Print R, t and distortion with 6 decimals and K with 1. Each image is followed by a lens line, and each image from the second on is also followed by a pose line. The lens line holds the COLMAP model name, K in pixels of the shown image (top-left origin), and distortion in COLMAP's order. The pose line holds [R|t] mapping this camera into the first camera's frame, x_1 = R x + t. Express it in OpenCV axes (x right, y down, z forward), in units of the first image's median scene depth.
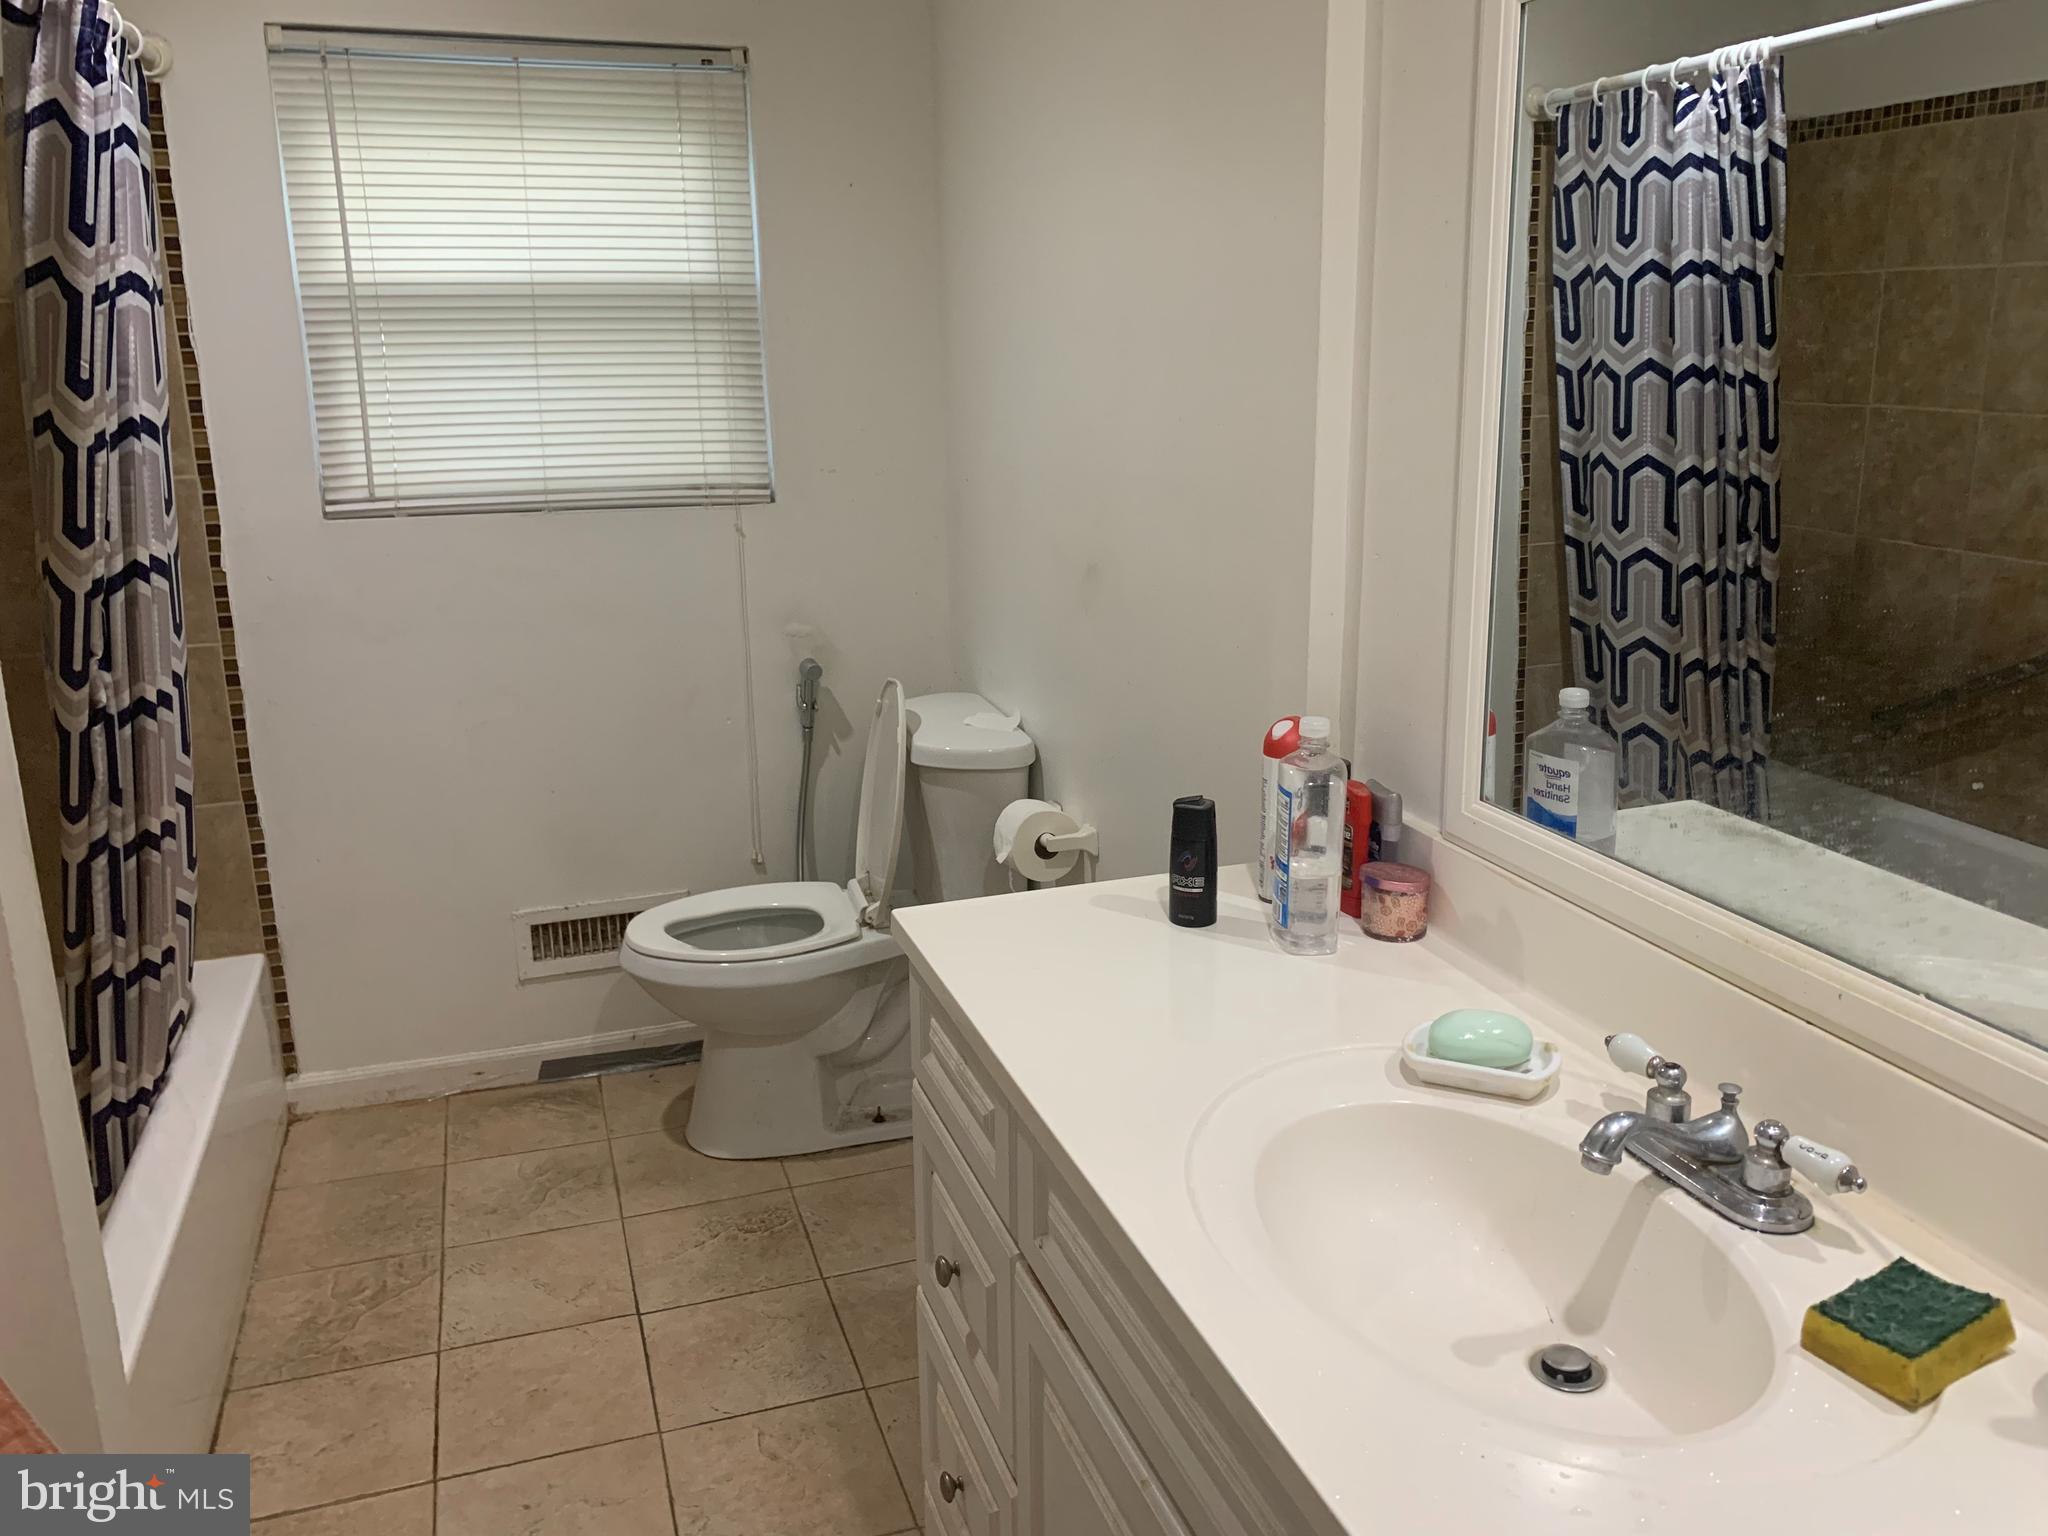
lens RADIAL K [[1654.1, 0, 1024.0], [0, 1654.1, 768.0], [0, 0, 1]] dist [-0.005716, 0.073018]
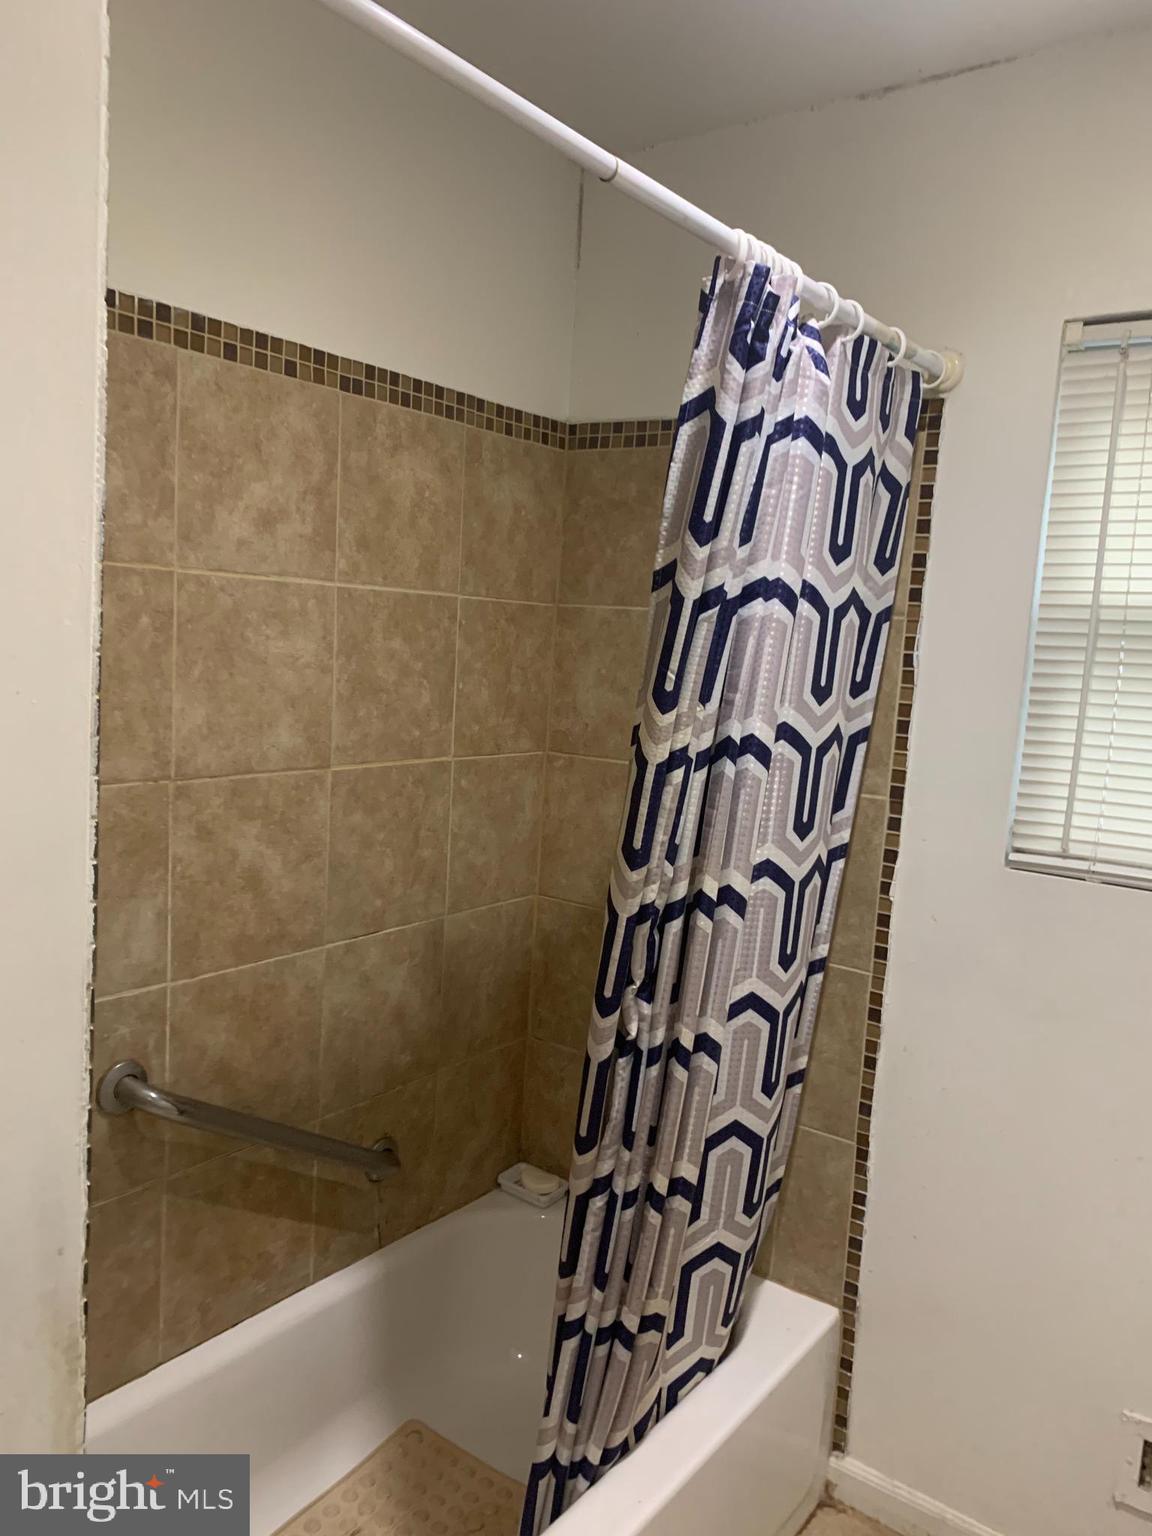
lens RADIAL K [[1177.5, 0, 576.0], [0, 1177.5, 768.0], [0, 0, 1]] dist [0.011050, -0.008903]
pose [[0.573872, 0.138689, -0.807116, -0.064196], [-0.271829, 0.961939, -0.027982, -0.125690], [0.772515, 0.235456, 0.589730, 0.467520]]
